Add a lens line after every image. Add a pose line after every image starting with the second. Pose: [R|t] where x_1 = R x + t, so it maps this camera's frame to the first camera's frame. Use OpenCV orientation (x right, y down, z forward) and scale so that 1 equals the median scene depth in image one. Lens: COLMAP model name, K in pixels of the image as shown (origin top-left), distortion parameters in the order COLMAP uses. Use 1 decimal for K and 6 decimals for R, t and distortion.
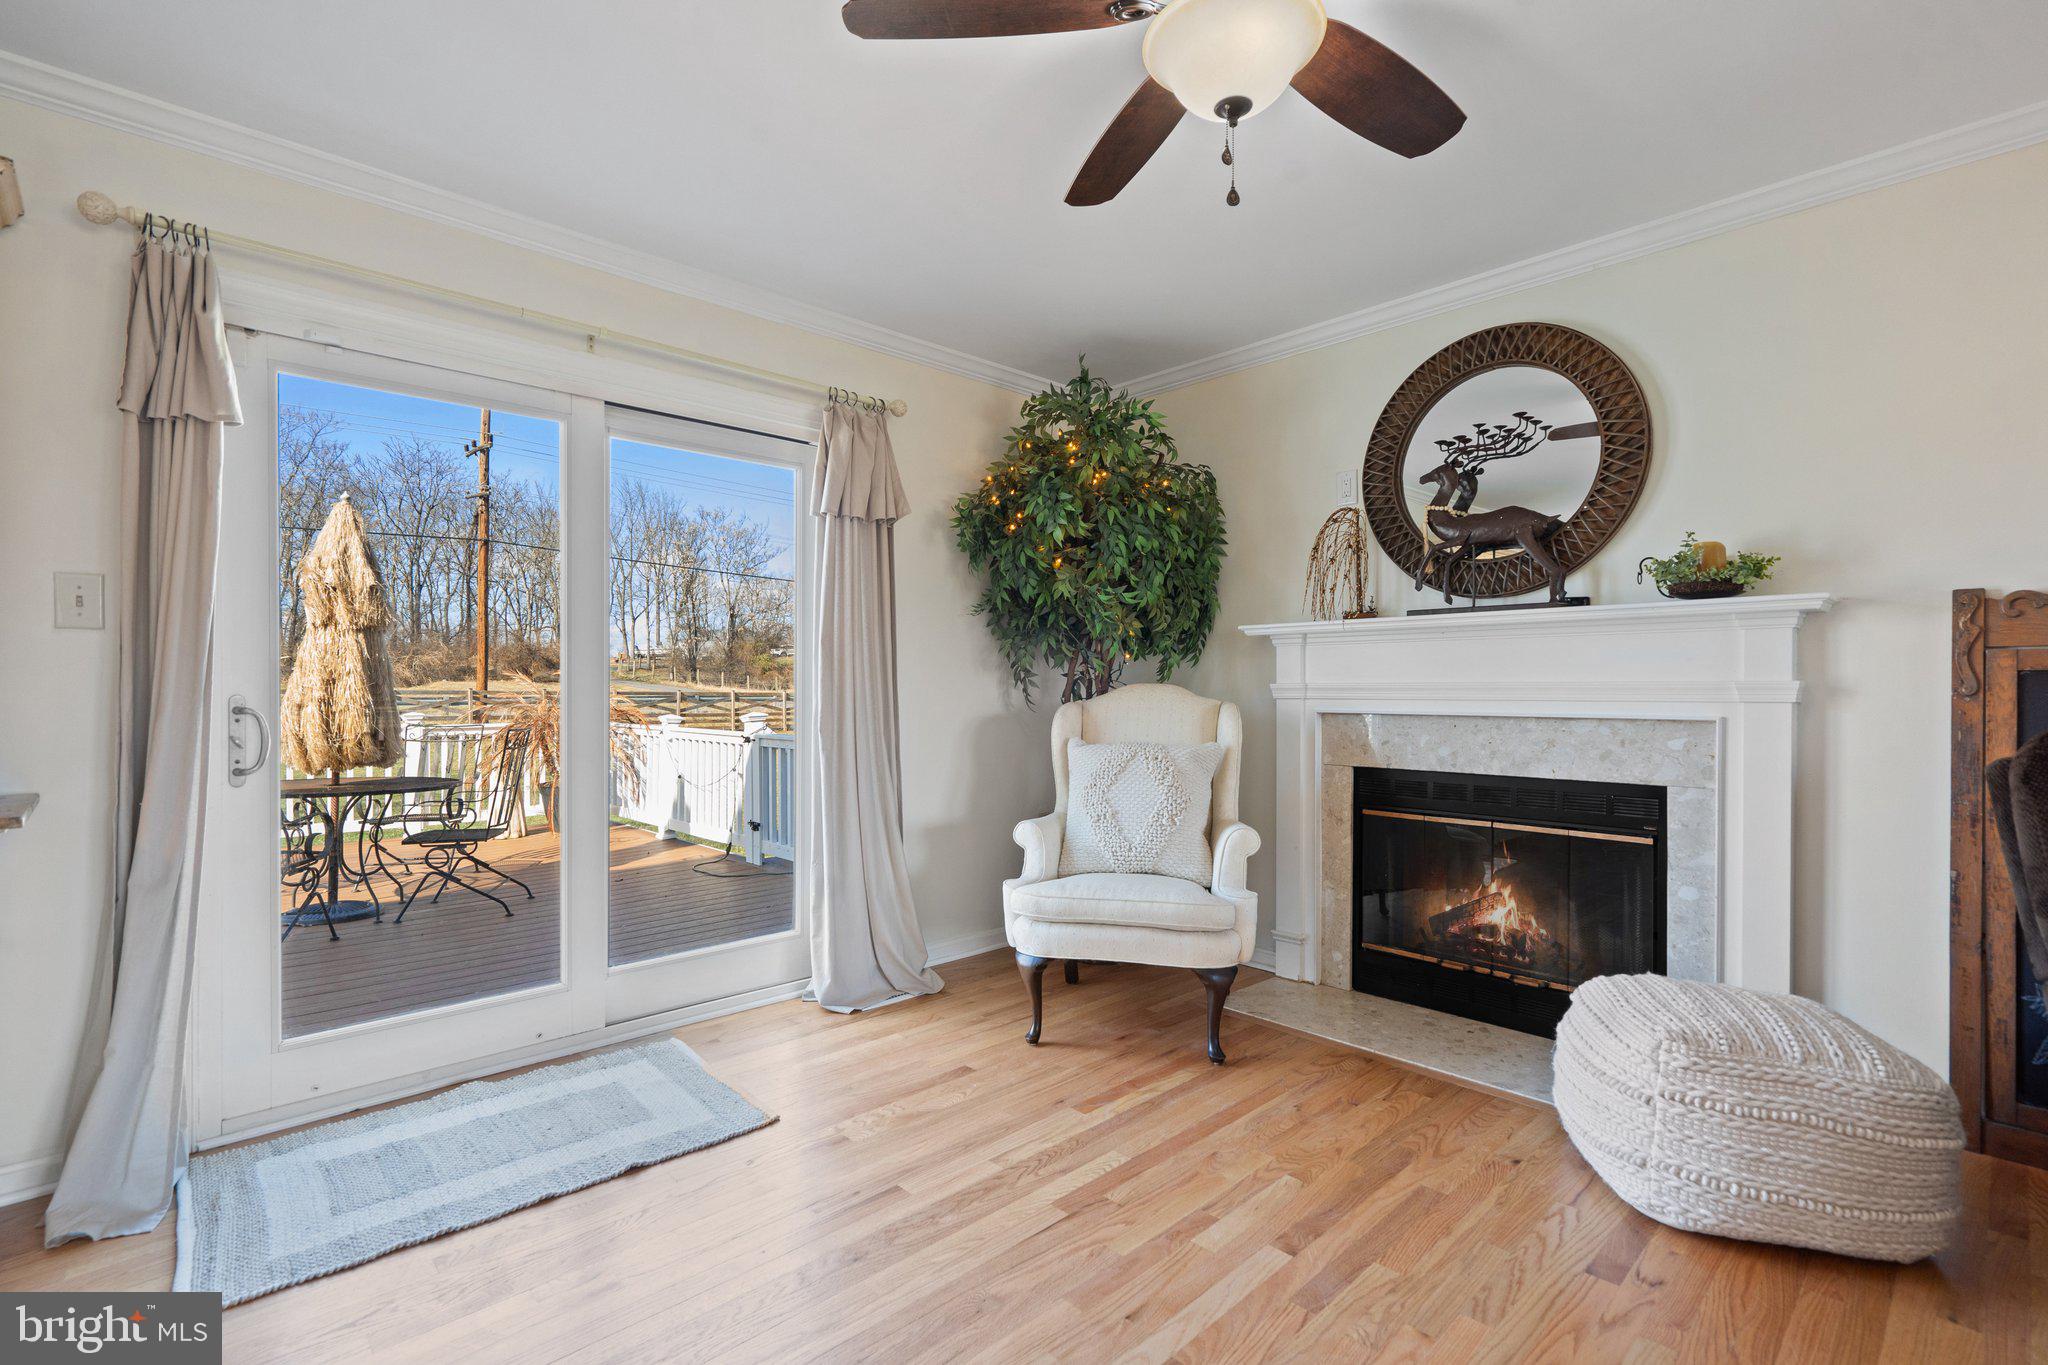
lens RADIAL K [[933.7, 0, 1022.9], [0, 933.7, 687.6], [0, 0, 1]] dist [-0.002249, 0.000284]
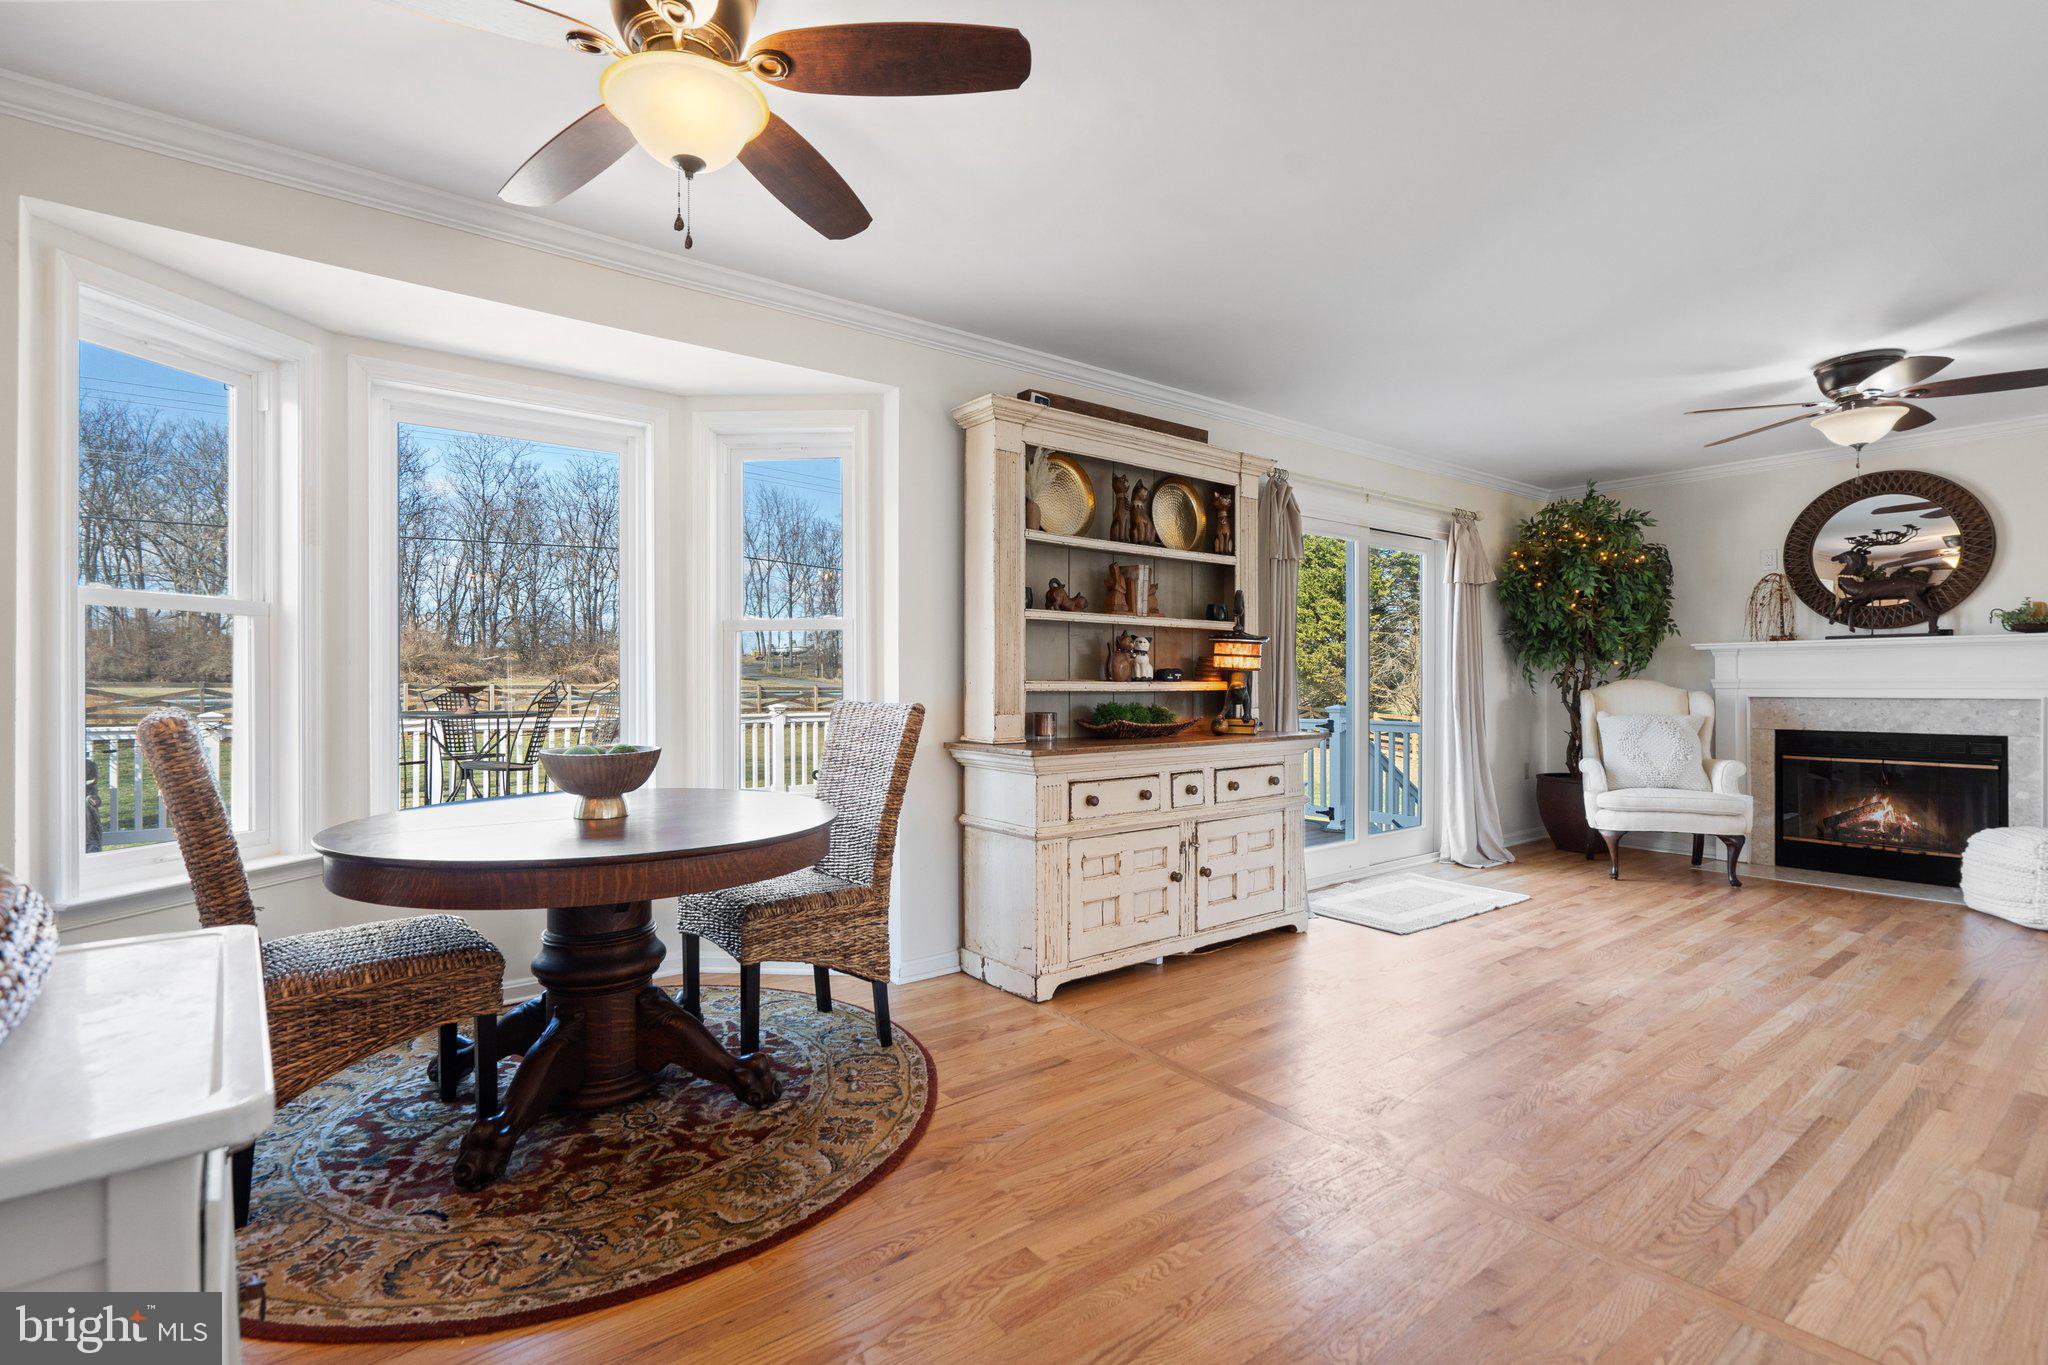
lens RADIAL K [[942.2, 0, 1017.0], [0, 942.2, 679.4], [0, 0, 1]] dist [-0.000699, 0.000421]
pose [[0.995029, -0.002437, -0.099561, -0.972613], [0.002019, 0.999989, -0.004304, 0.000694], [0.099570, 0.004081, 0.995022, -0.942088]]
